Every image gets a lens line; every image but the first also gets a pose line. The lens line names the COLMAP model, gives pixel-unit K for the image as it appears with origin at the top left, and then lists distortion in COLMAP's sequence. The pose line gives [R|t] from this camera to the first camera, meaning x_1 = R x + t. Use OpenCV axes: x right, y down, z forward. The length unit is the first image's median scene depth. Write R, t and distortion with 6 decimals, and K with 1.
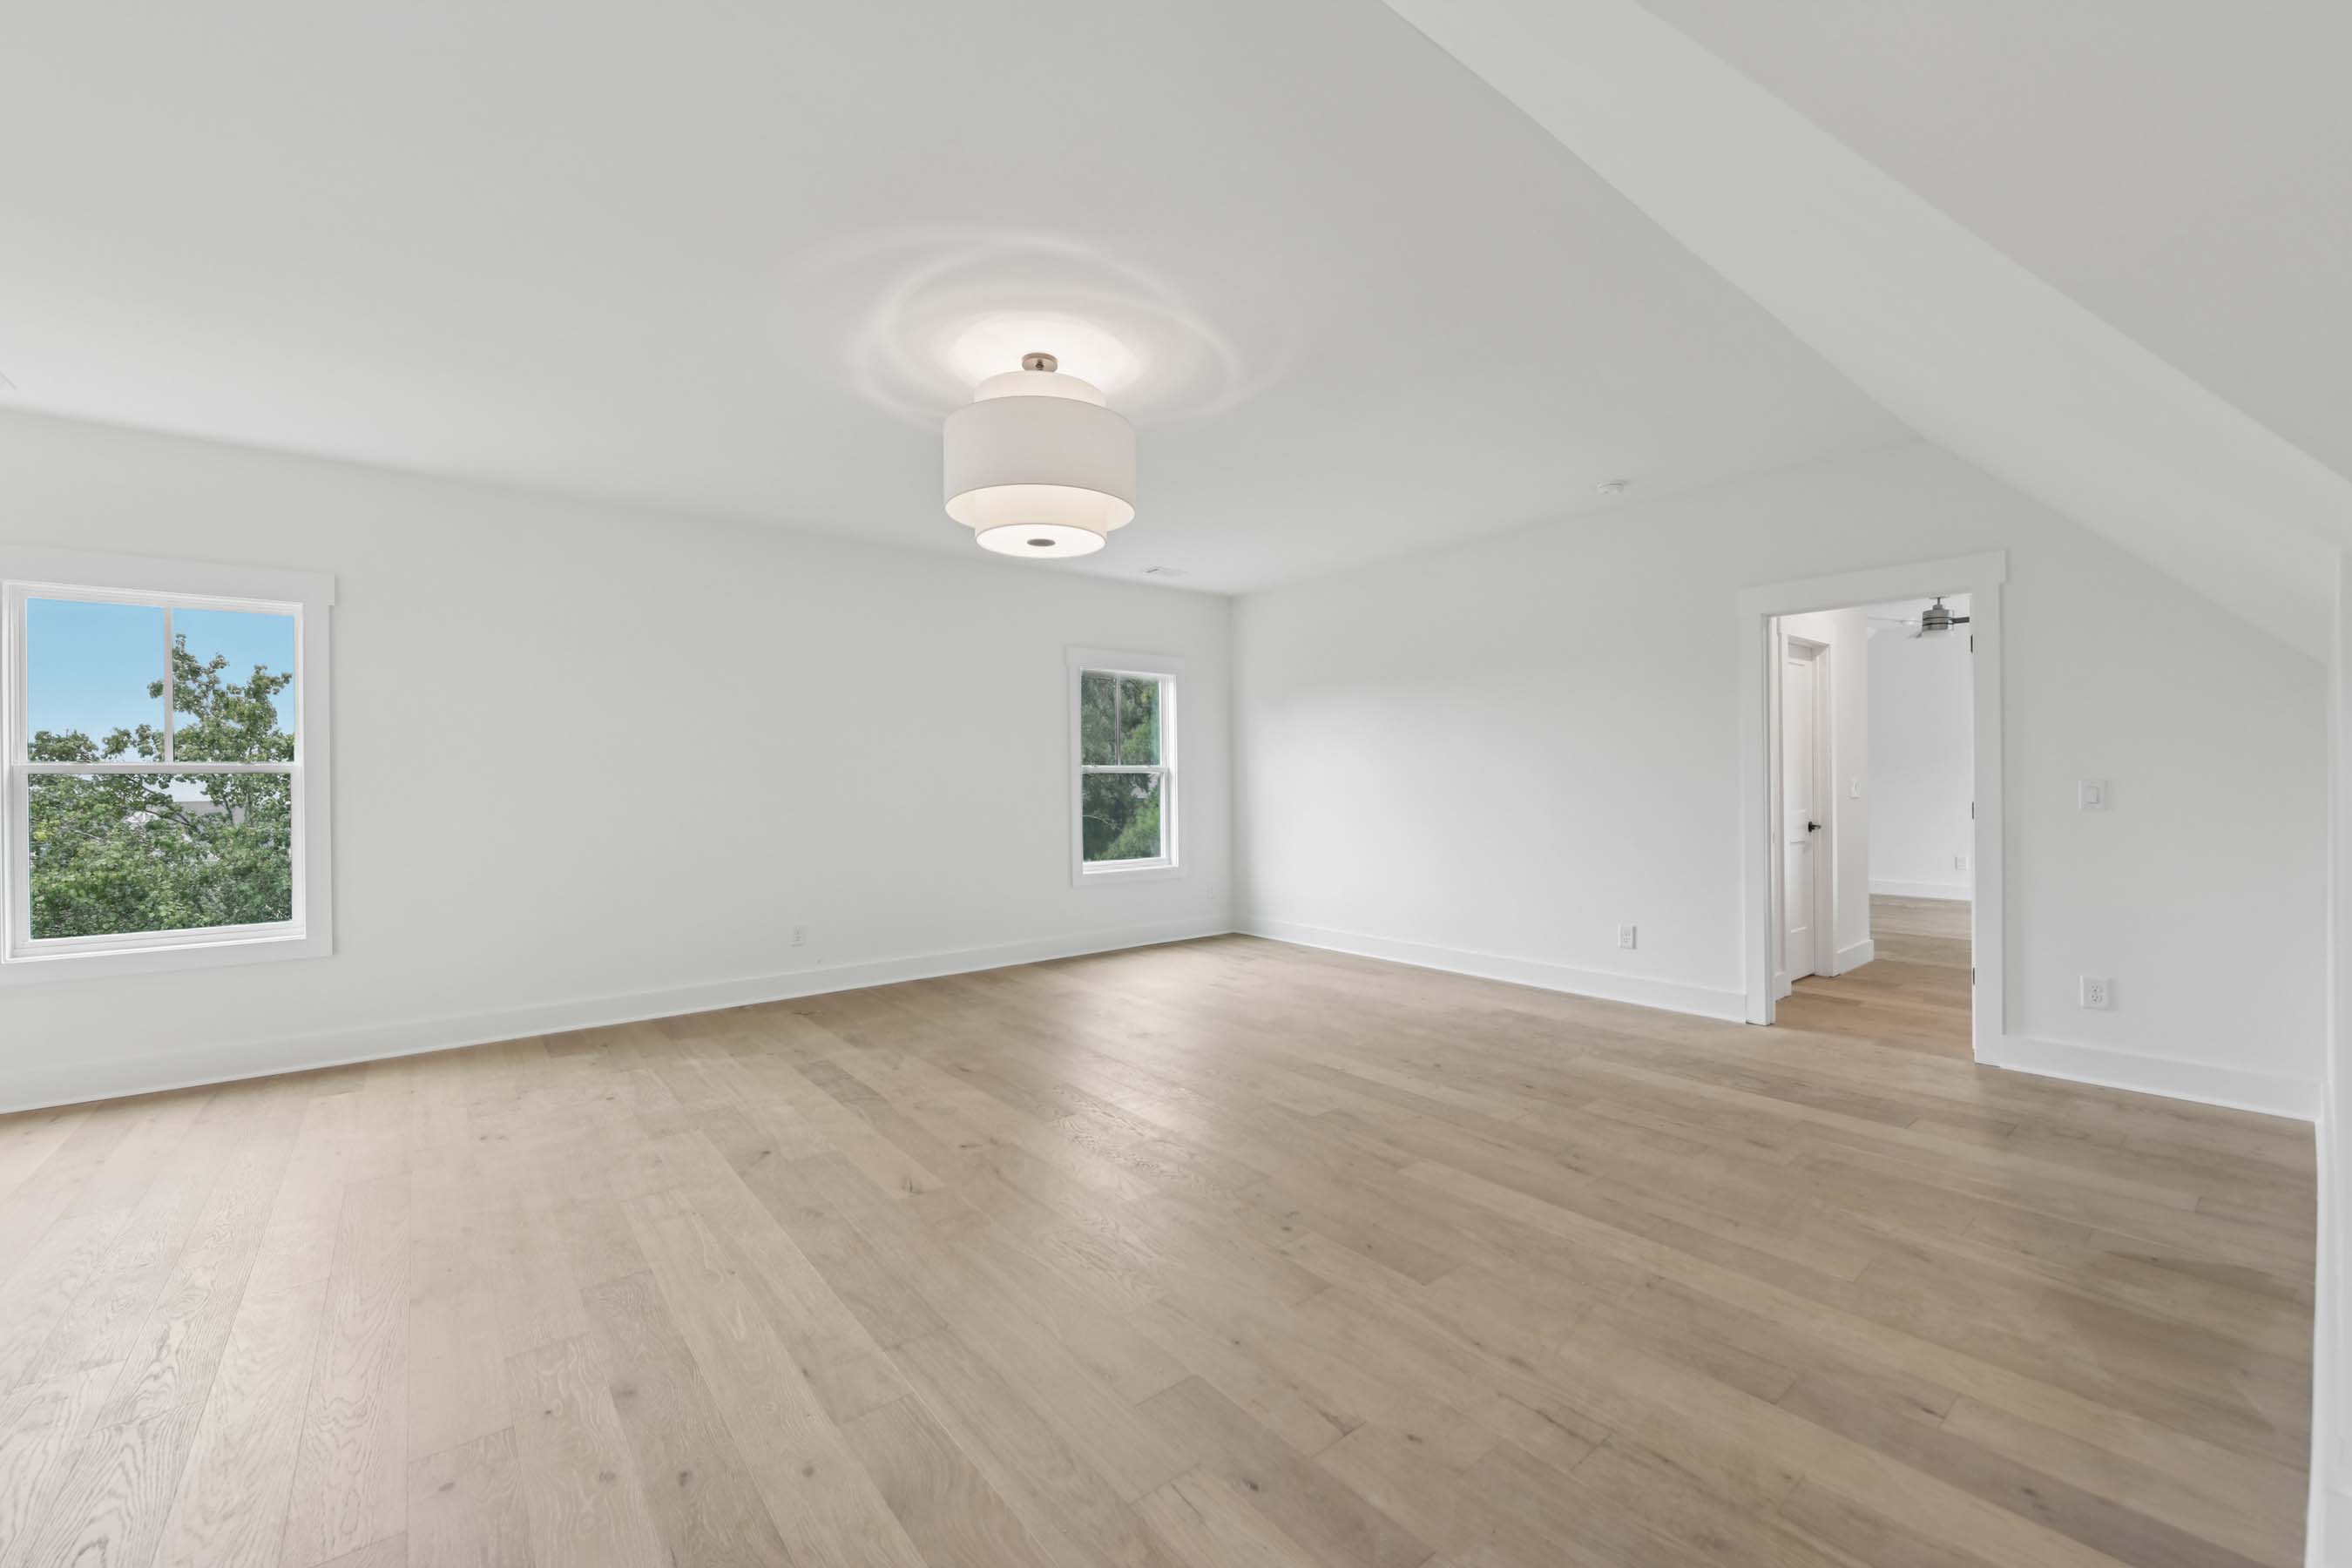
lens RADIAL K [[938.5, 0, 1174.6], [0, 938.5, 781.2], [0, 0, 1]] dist [-0.001723, -0.000065]
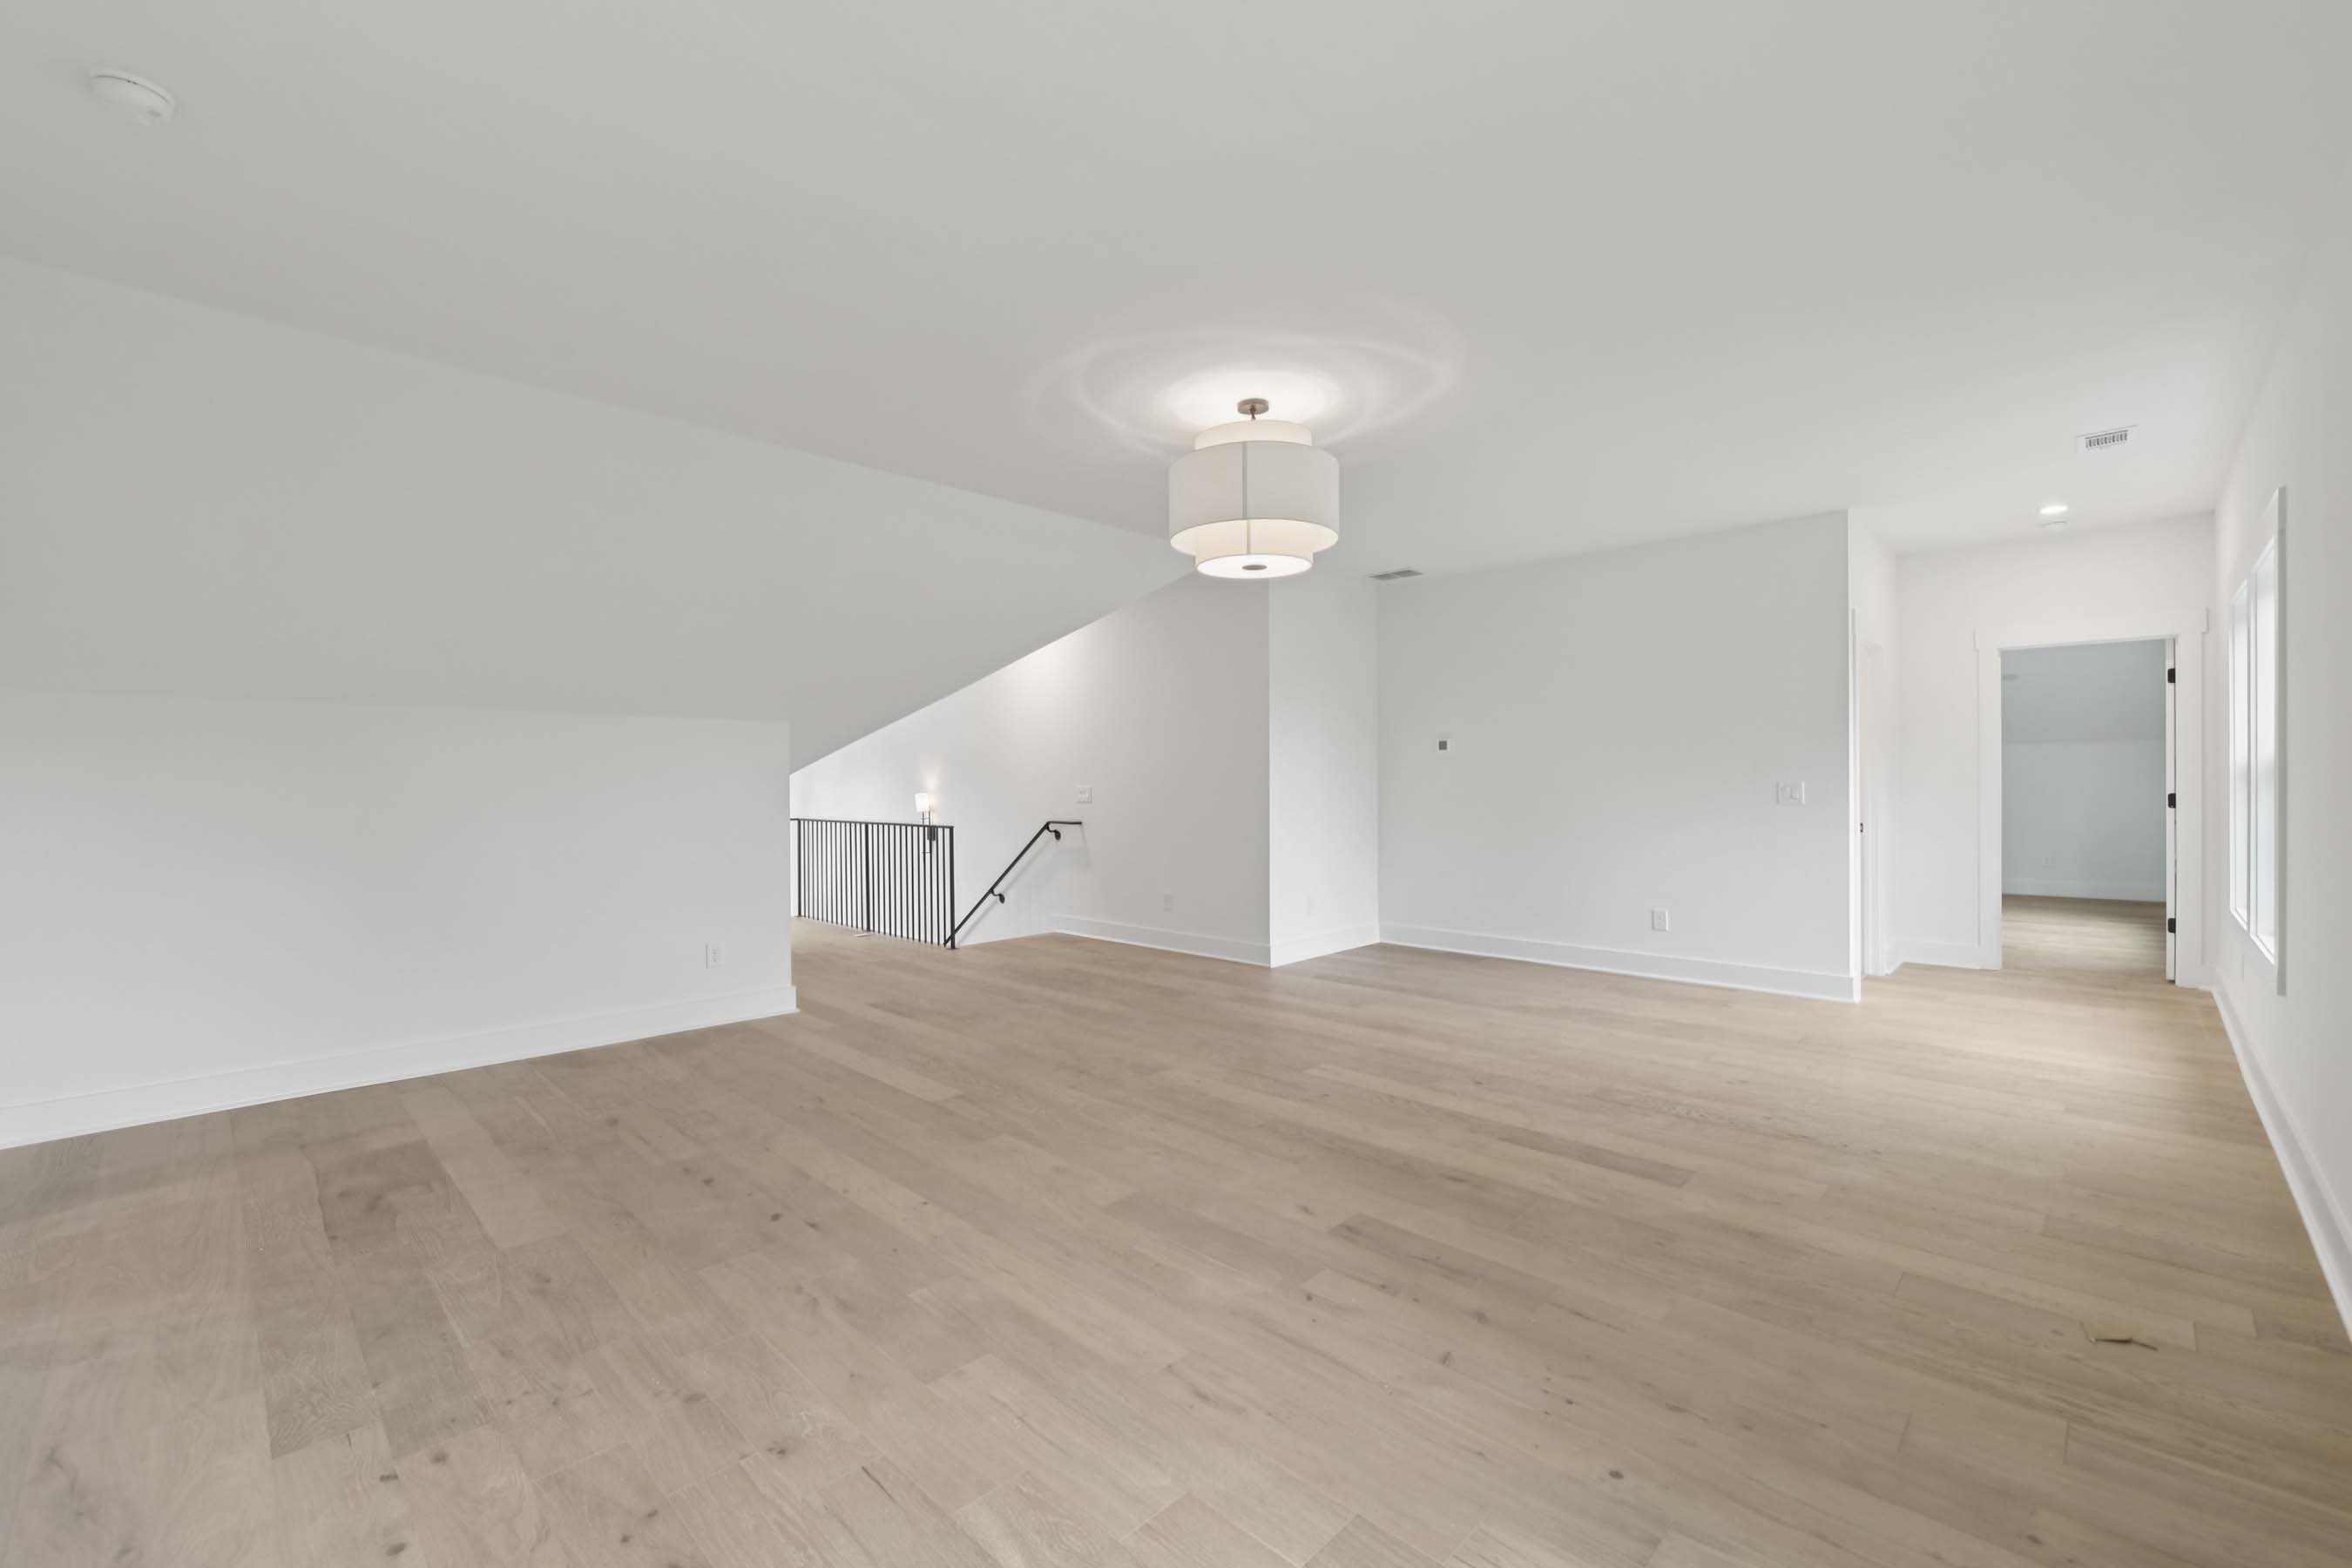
lens RADIAL K [[968.7, 0, 1167.8], [0, 968.7, 786.3], [0, 0, 1]] dist [-0.000756, -0.000565]
pose [[-0.994250, 0.019528, -0.105285, 0.079306], [0.018798, 0.999792, 0.007921, -0.003508], [0.105418, 0.005896, -0.994411, 1.981665]]
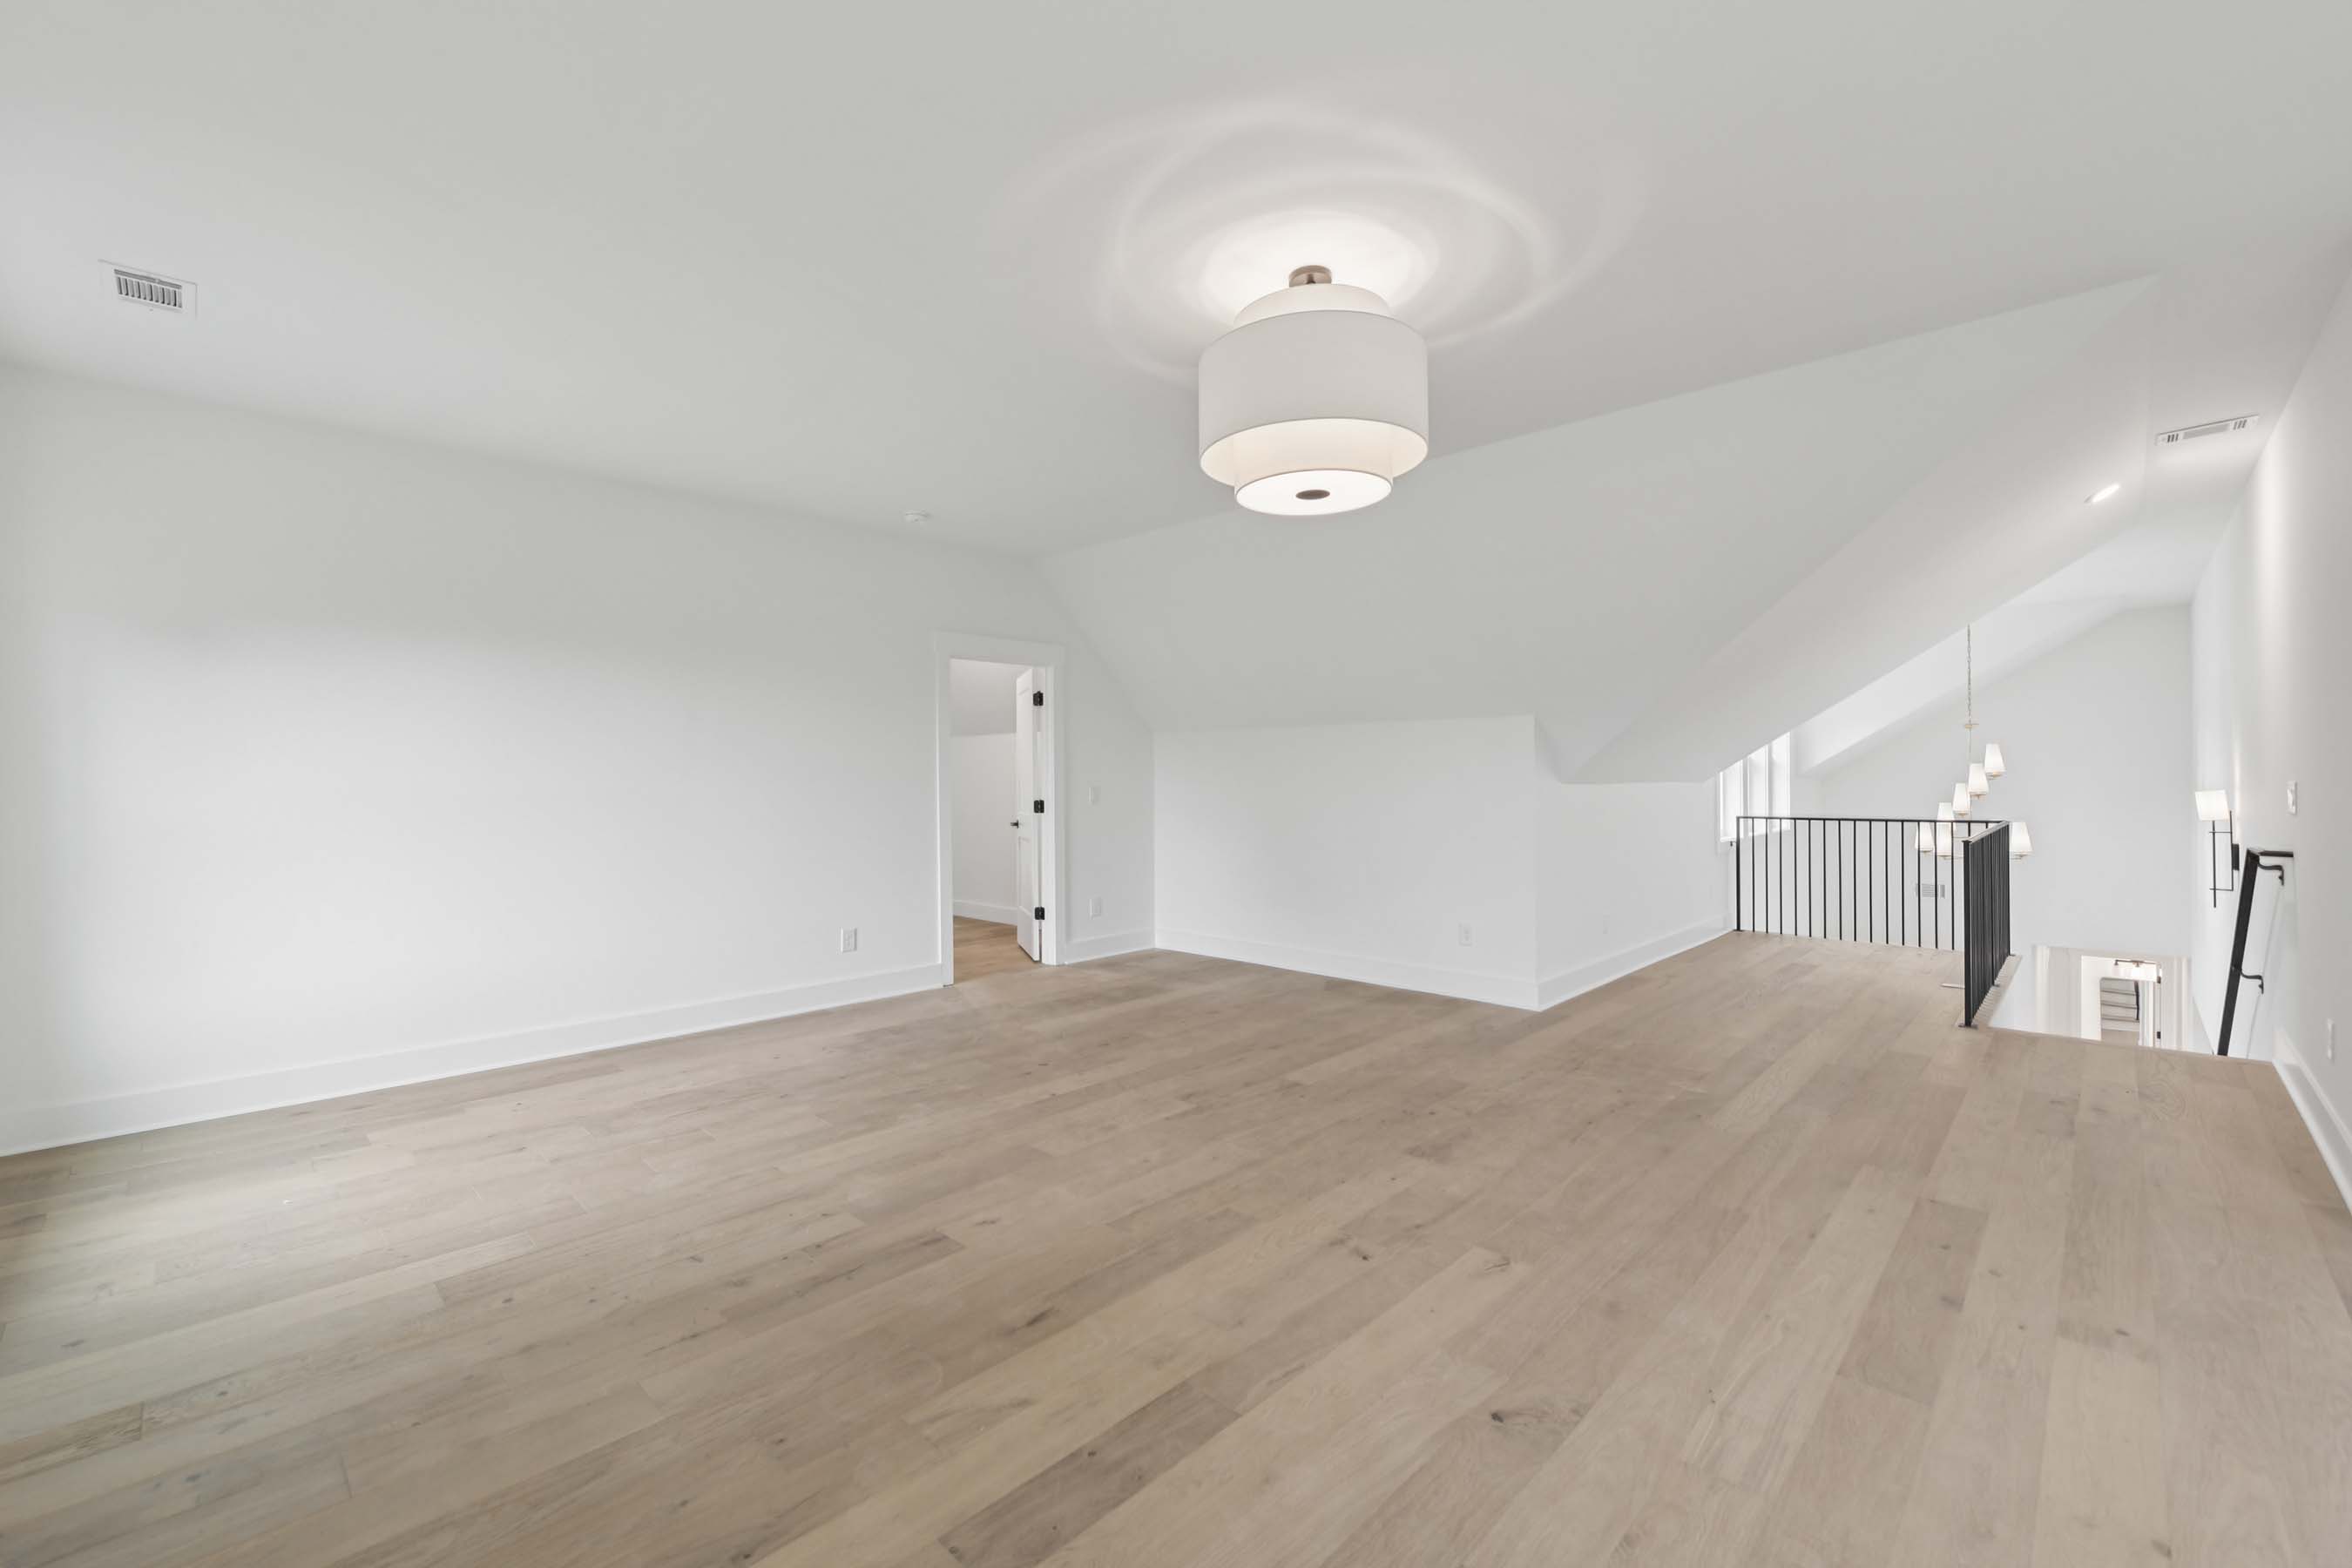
lens RADIAL K [[968.7, 0, 1167.8], [0, 968.7, 779.5], [0, 0, 1]] dist [-0.000756, -0.000565]
pose [[-0.117967, 0.012428, 0.992940, -0.909707], [0.010283, 0.999883, -0.011294, 0.007425], [-0.992964, 0.008878, -0.118081, 1.144656]]
